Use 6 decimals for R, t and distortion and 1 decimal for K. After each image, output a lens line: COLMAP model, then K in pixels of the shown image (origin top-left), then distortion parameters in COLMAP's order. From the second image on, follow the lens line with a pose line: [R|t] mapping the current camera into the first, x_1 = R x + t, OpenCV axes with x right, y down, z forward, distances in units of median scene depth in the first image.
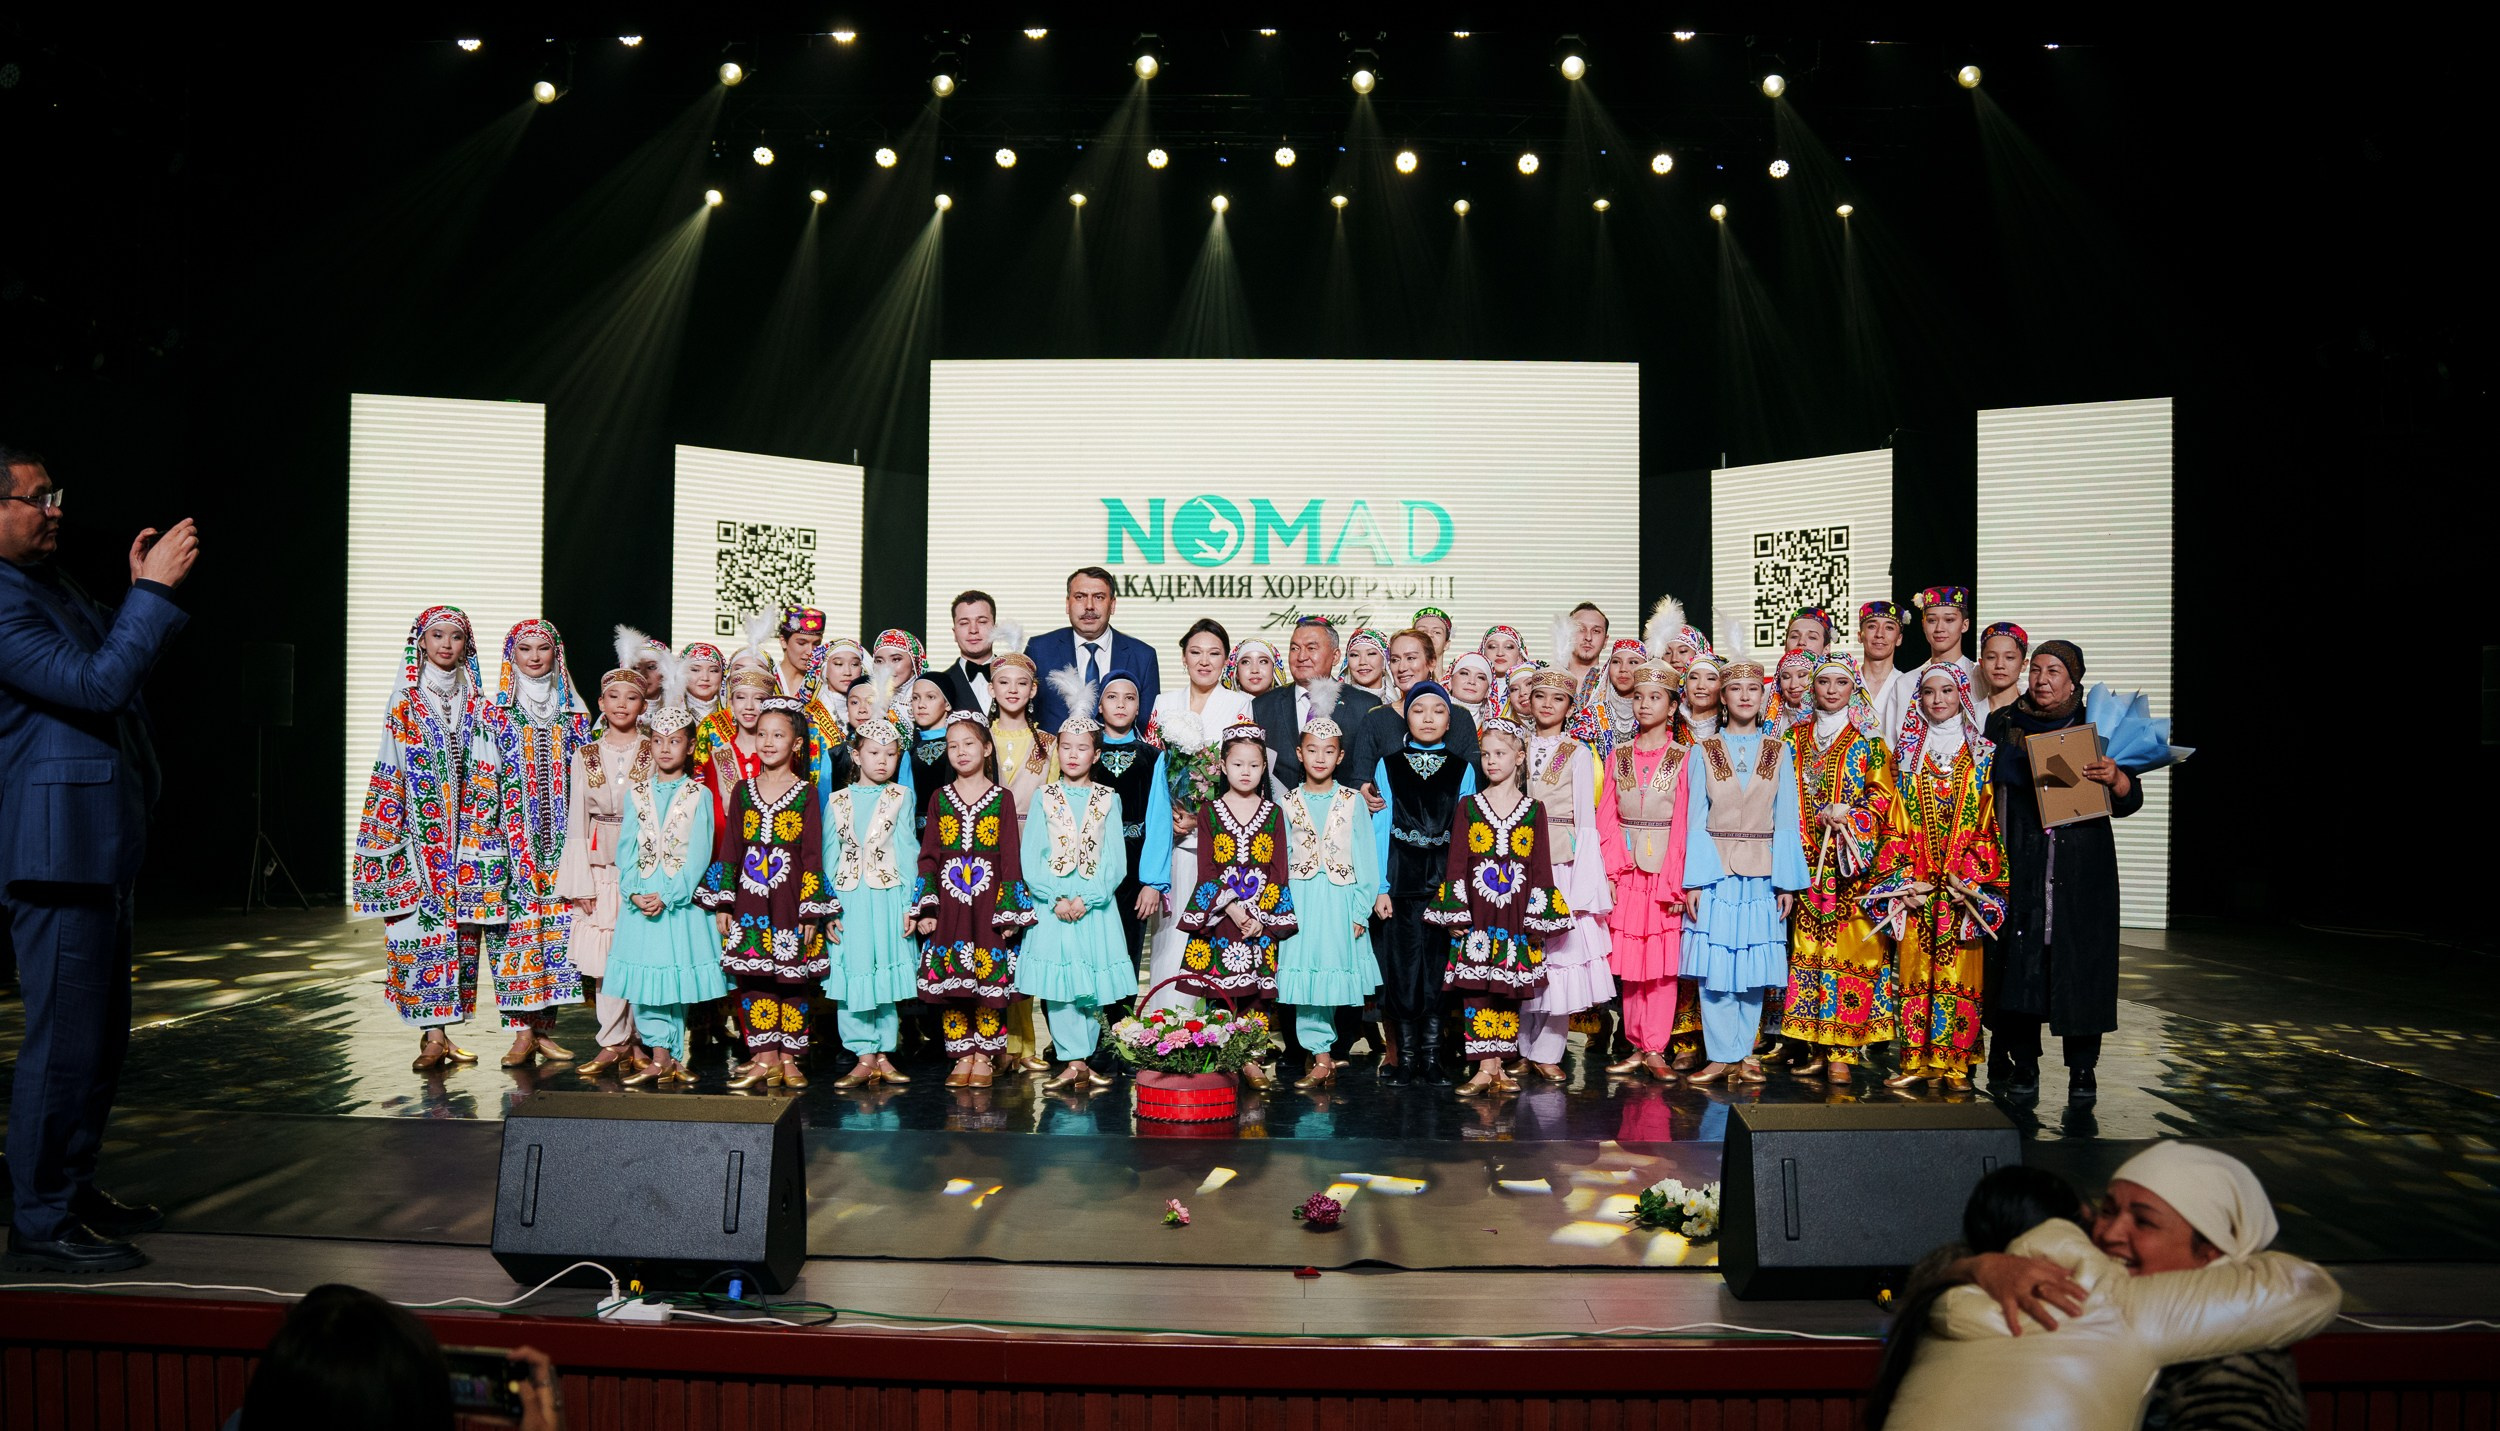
lens RADIAL K [[2530.8, 0, 1235.4], [0, 2530.8, 823.8], [0, 0, 1]] dist [-0.138263, 0.016342]
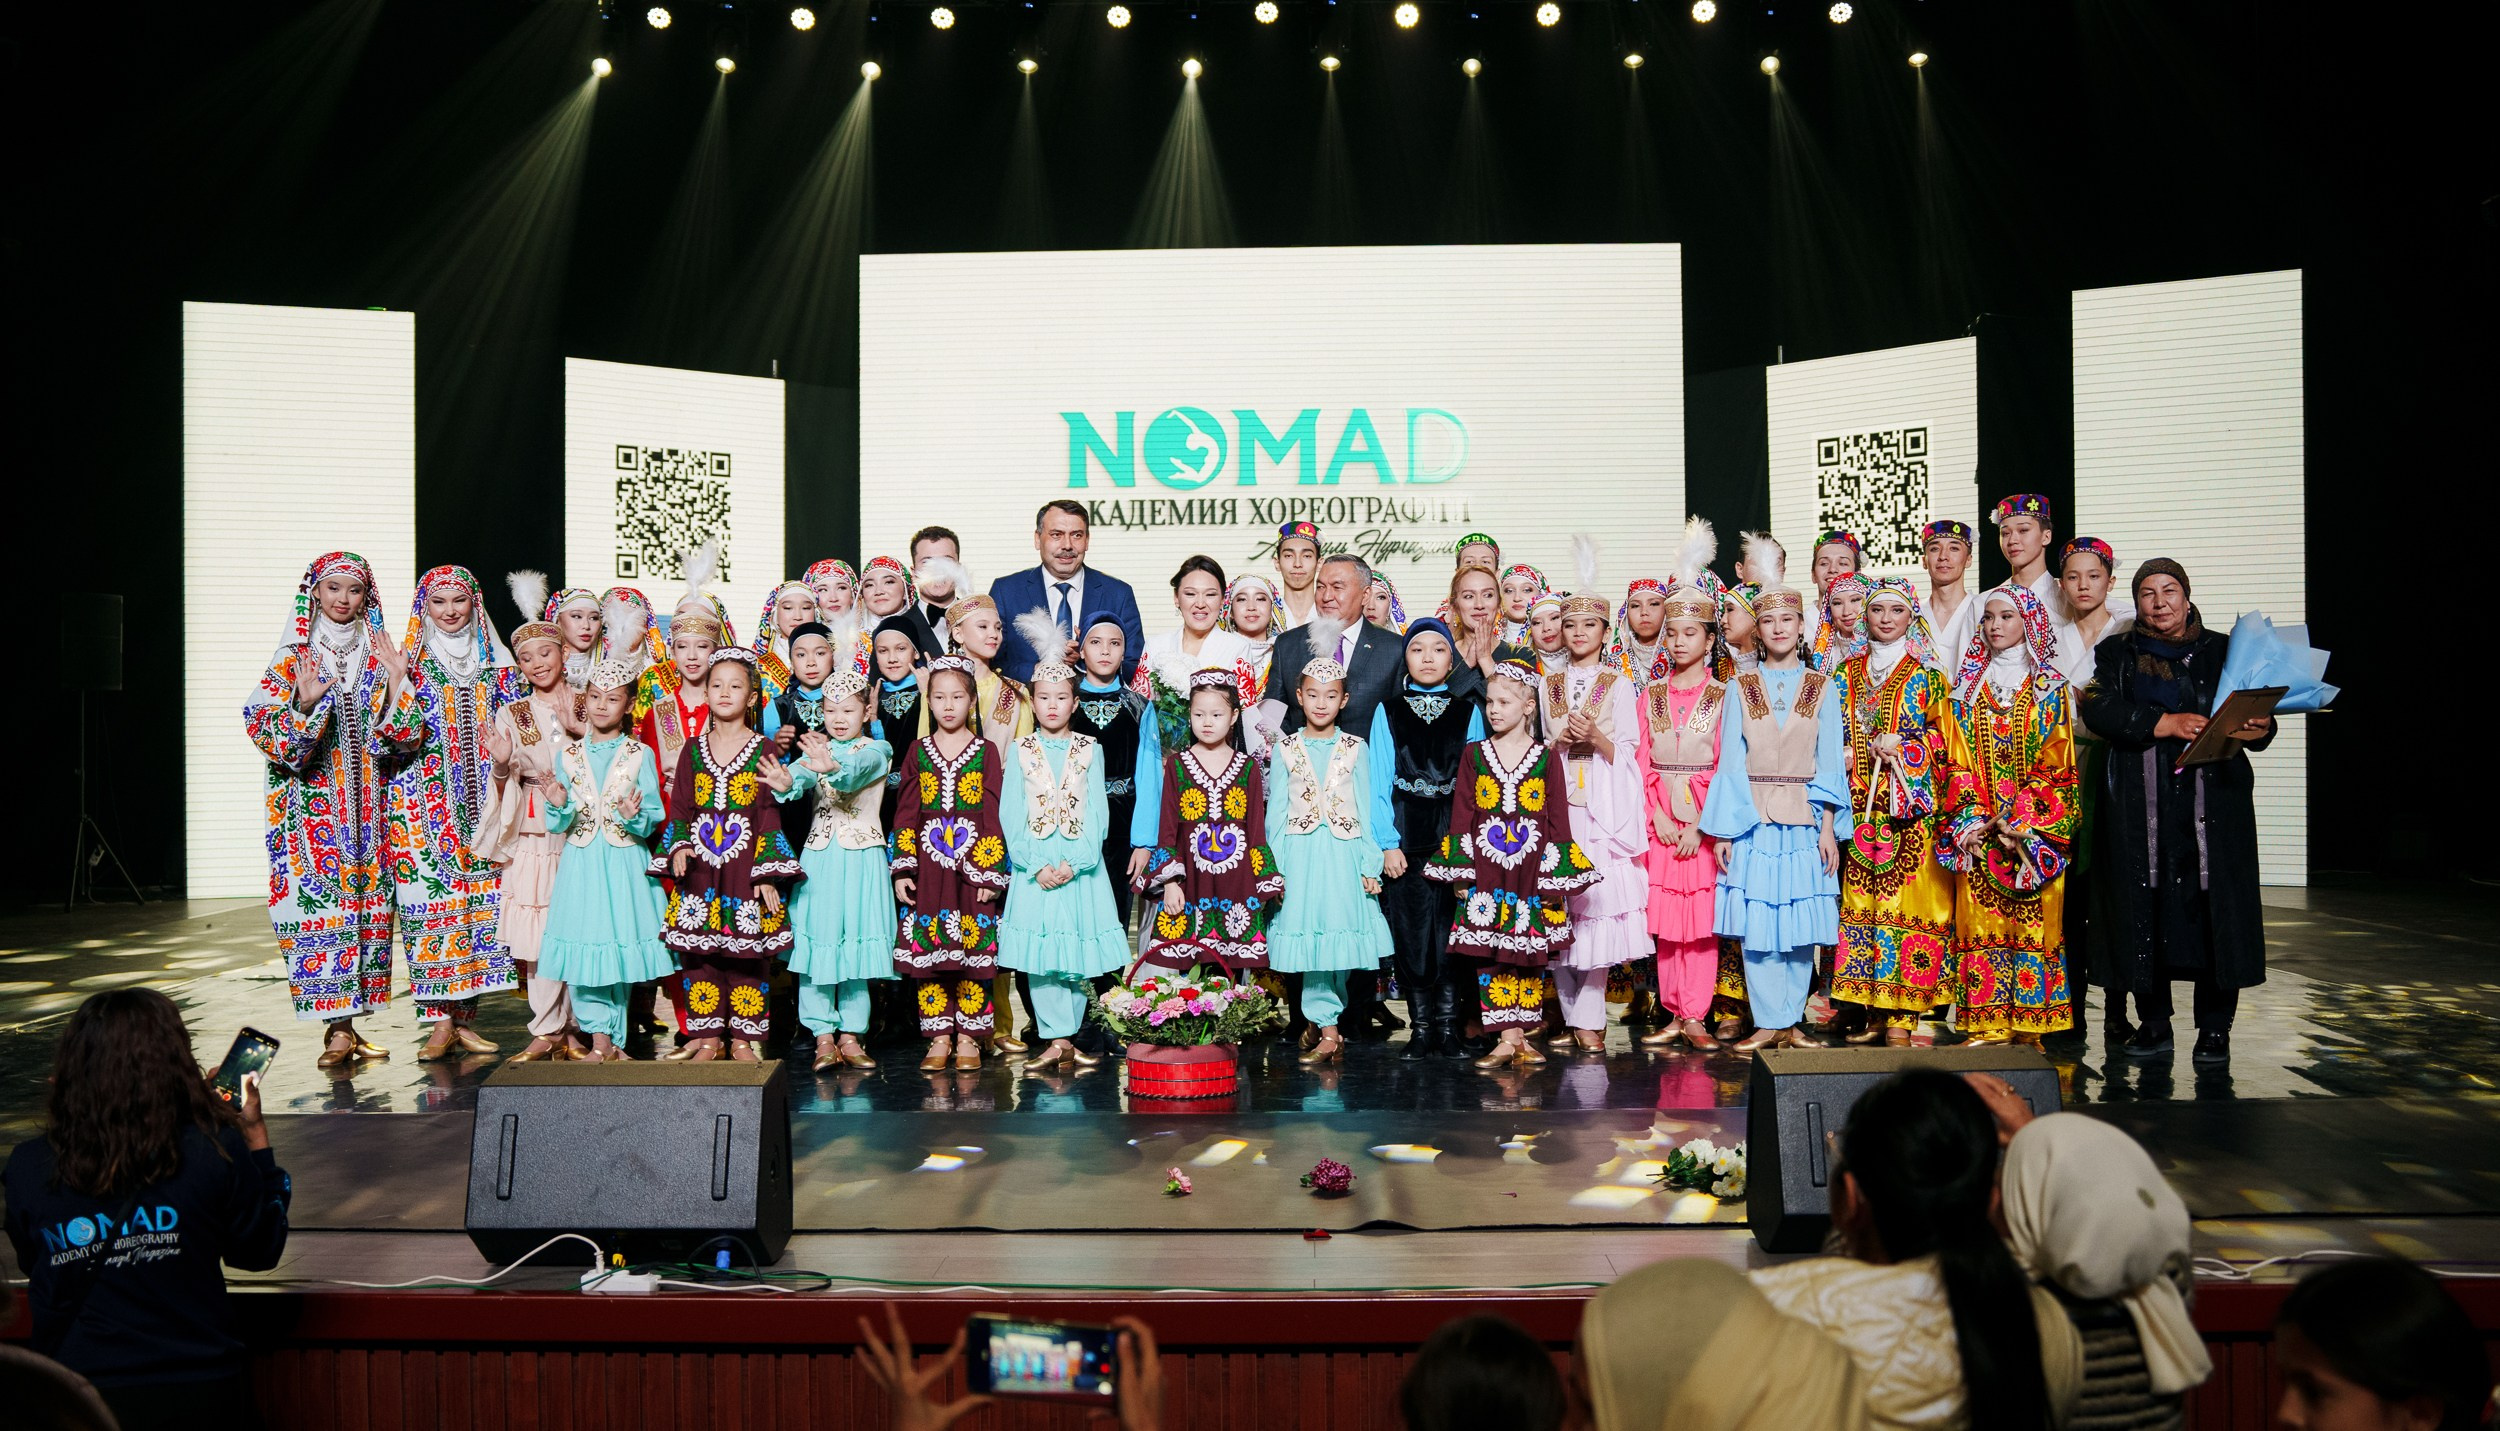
lens RADIAL K [[2998.5, 0, 1250.0], [0, 2998.5, 715.5], [0, 0, 1]] dist [-0.021378, 0.016689]
pose [[0.999778, -0.018385, 0.010280, -0.002880], [0.018634, 0.999521, -0.024711, 0.004720], [-0.009821, 0.024897, 0.999642, -0.082000]]
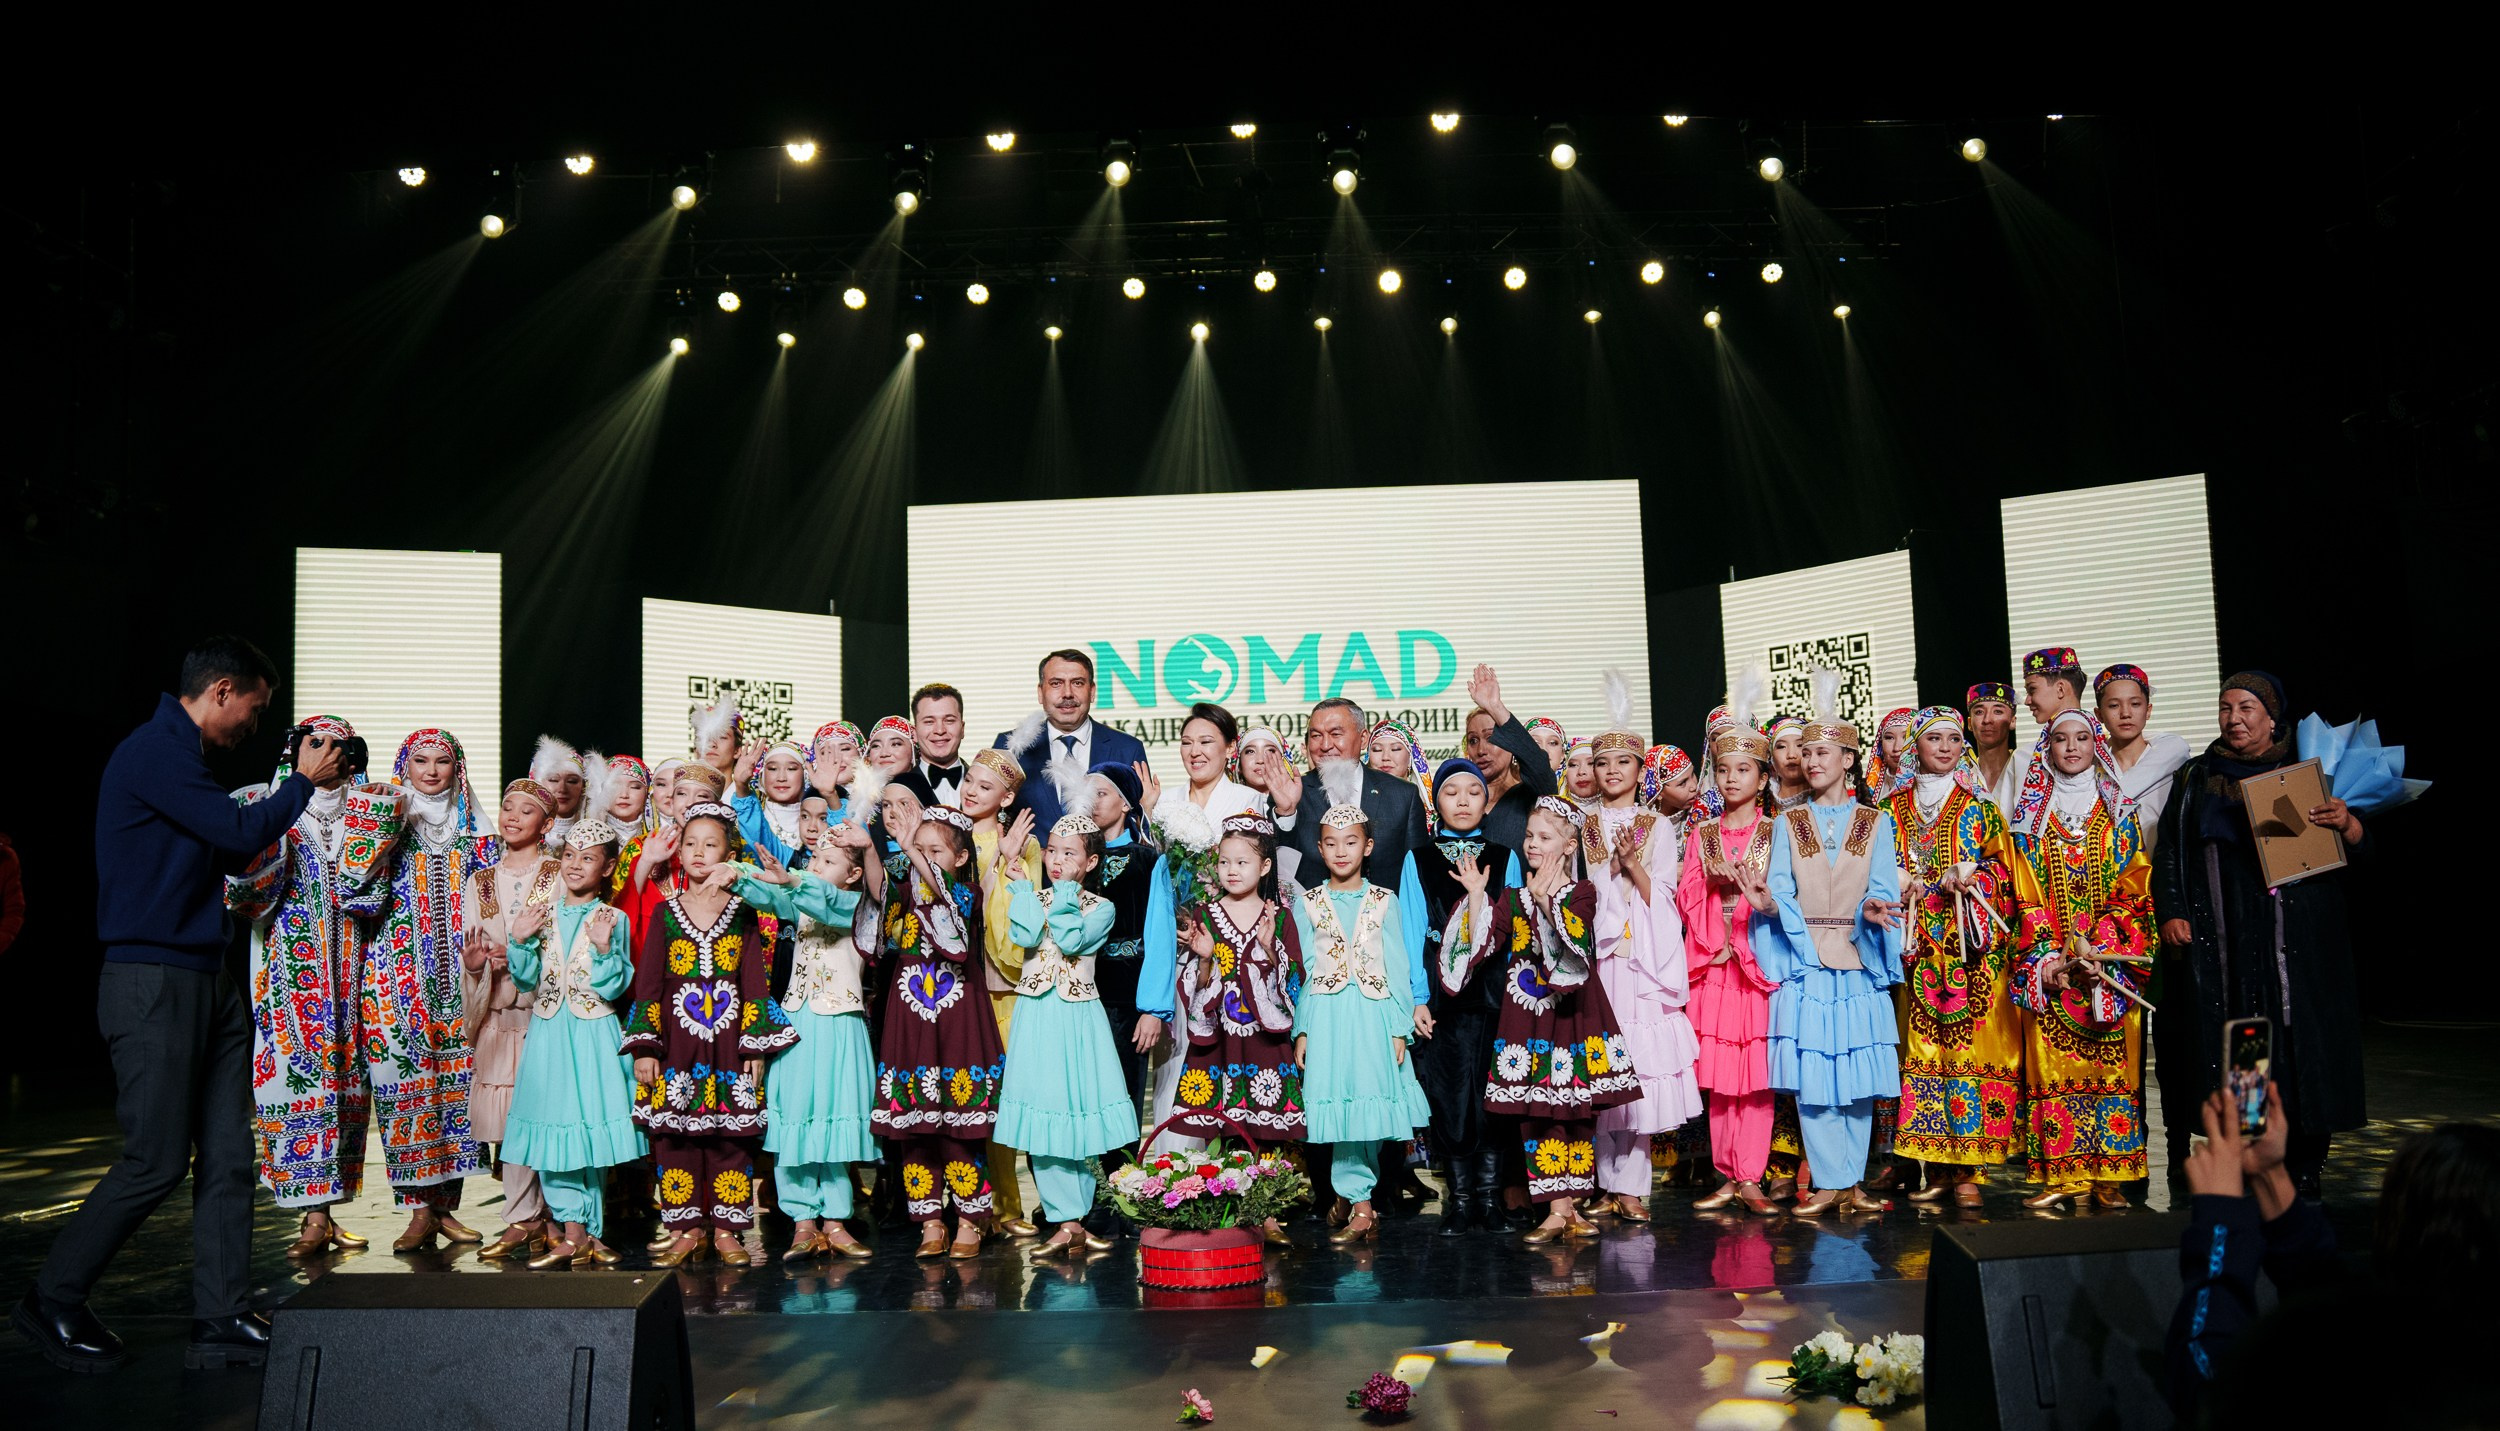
lens RADIAL K [[2539.7, 0, 1250.0], [0, 2539.7, 715.5], [0, 0, 1]] dist [-0.190807, 0.182686]
pose [[0.999141, -0.040585, 0.008318, -0.002956], [0.041244, 0.993382, -0.107197, 0.017777], [-0.003912, 0.107448, 0.994203, 0.140583]]
